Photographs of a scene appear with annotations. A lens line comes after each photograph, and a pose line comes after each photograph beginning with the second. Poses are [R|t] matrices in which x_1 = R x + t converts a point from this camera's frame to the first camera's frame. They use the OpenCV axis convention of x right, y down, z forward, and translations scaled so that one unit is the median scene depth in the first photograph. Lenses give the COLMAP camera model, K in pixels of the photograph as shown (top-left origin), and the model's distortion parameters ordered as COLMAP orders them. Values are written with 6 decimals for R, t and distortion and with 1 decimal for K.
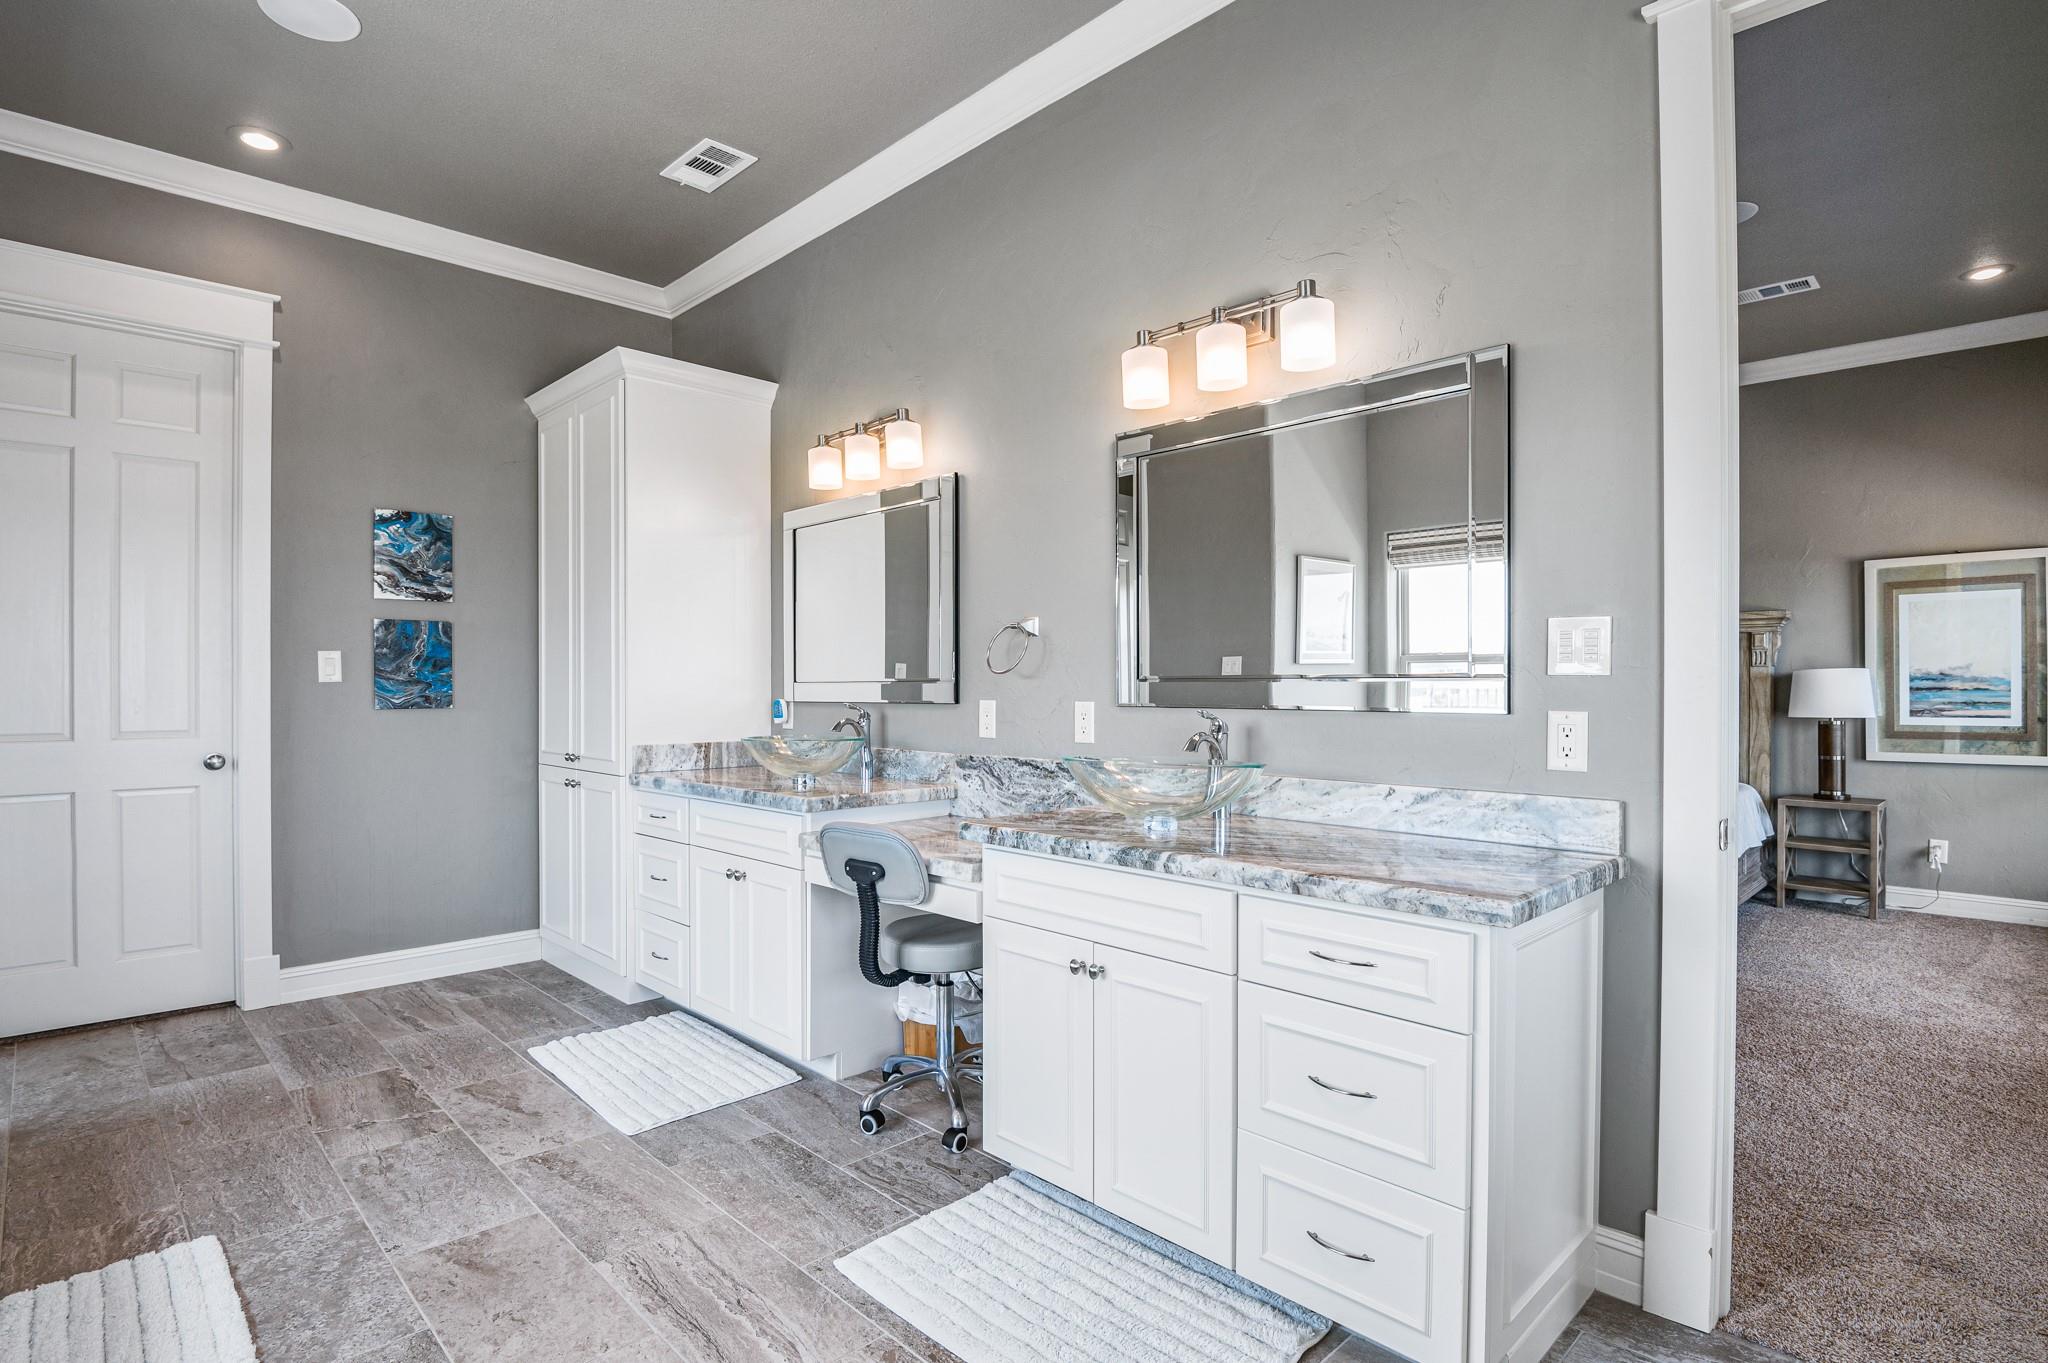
lens RADIAL K [[1023.6, 0, 1031.9], [0, 1023.6, 688.9], [0, 0, 1]] dist [-0.011786, -0.010257]
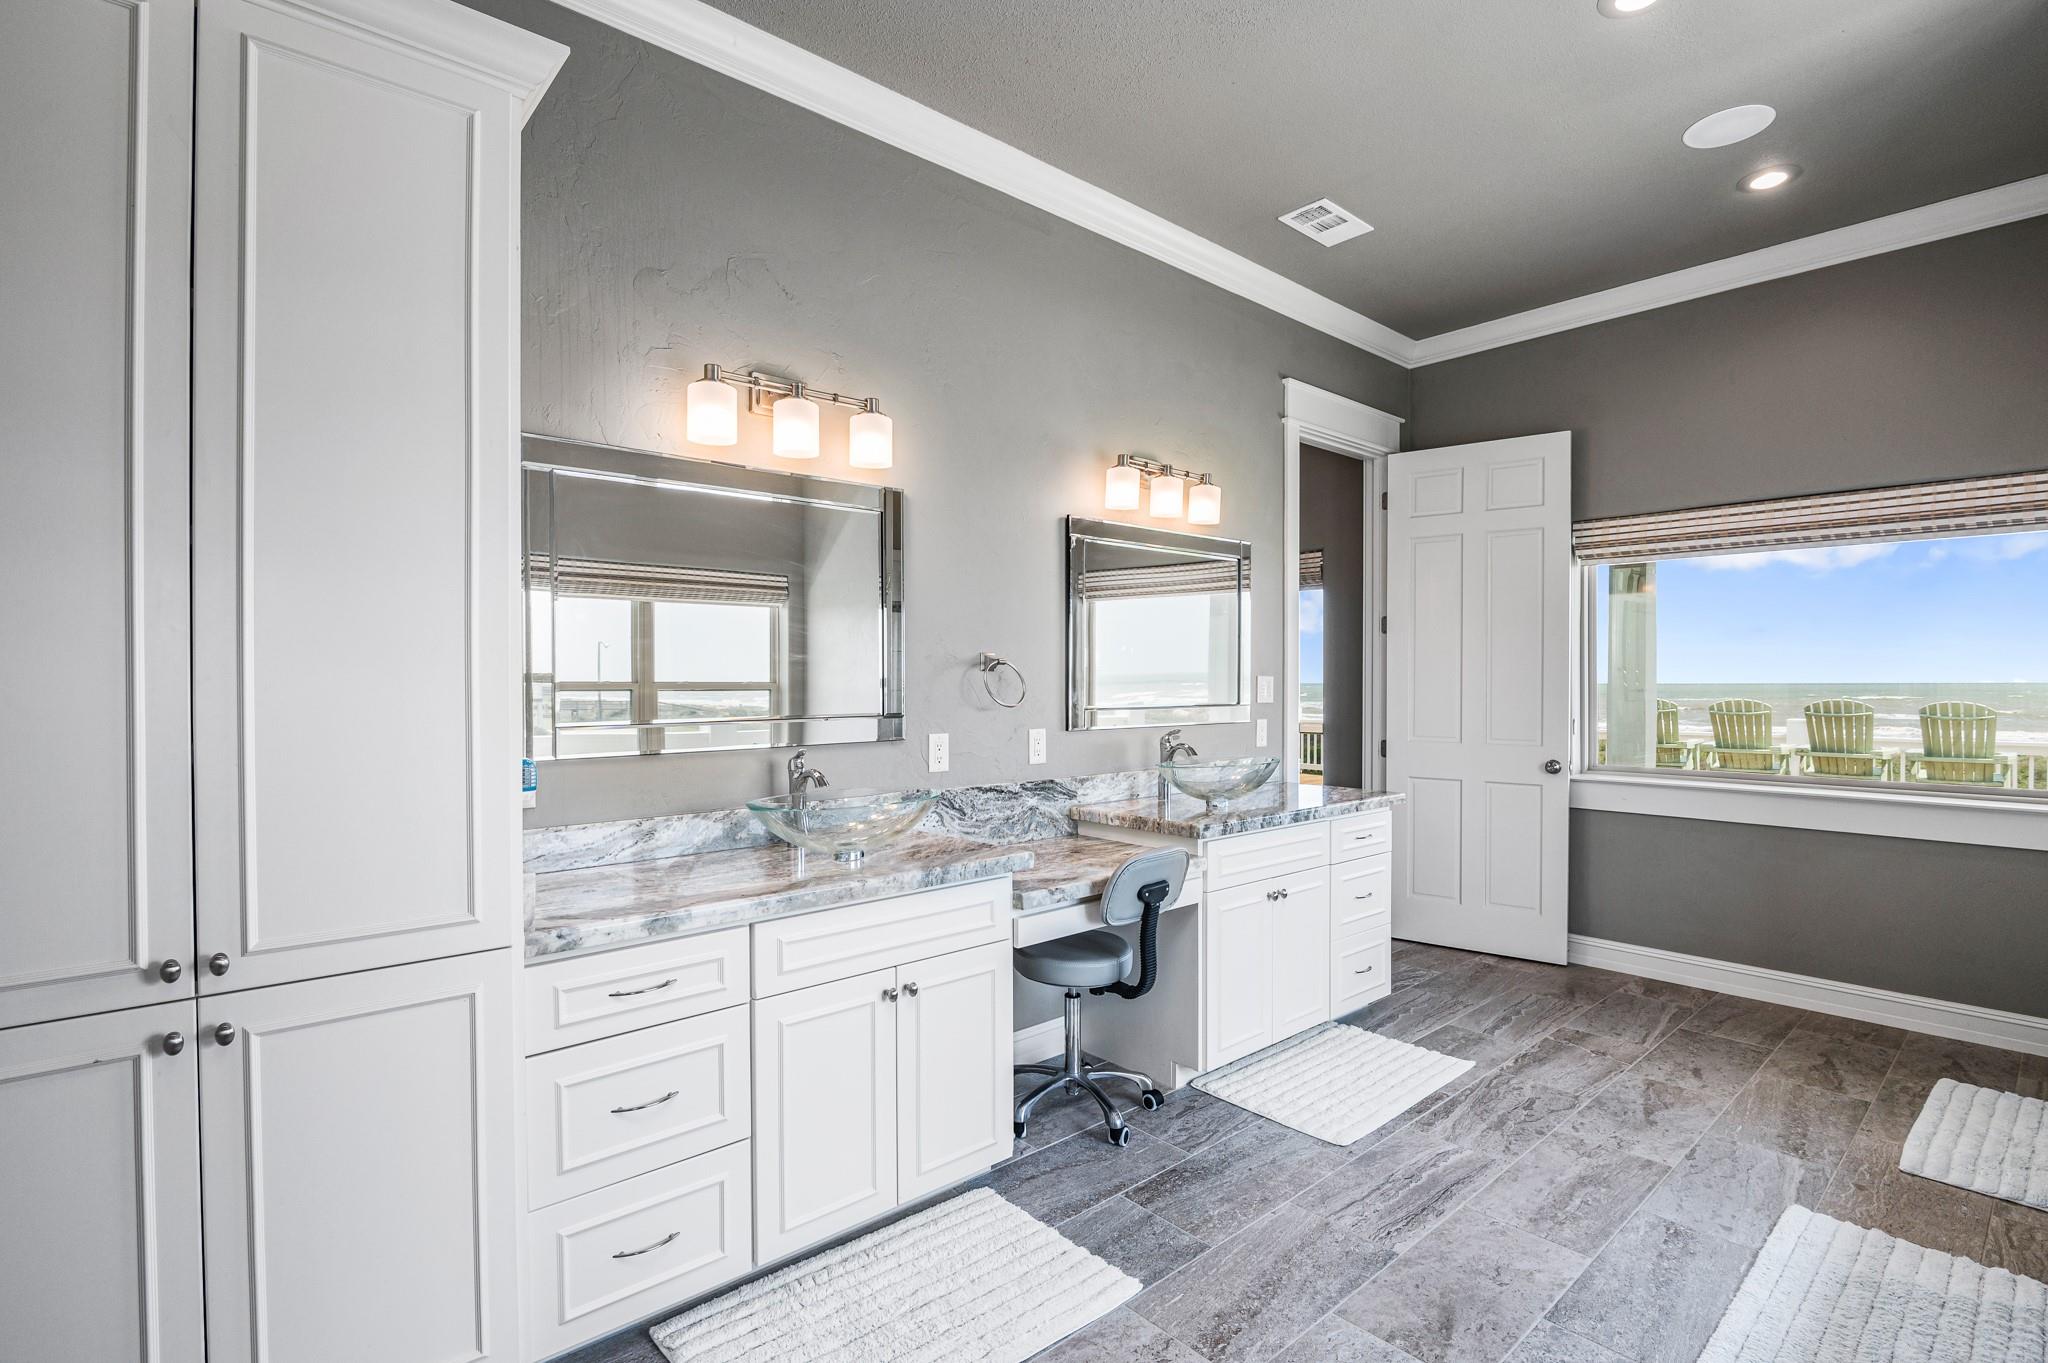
lens RADIAL K [[966.2, 0, 1021.1], [0, 966.2, 683.9], [0, 0, 1]] dist [0.002070, -0.012583]
pose [[0.054901, -0.005594, 0.998476, -1.059774], [0.005661, 0.999970, 0.005292, -0.045401], [-0.998476, 0.005362, 0.054931, 0.952972]]
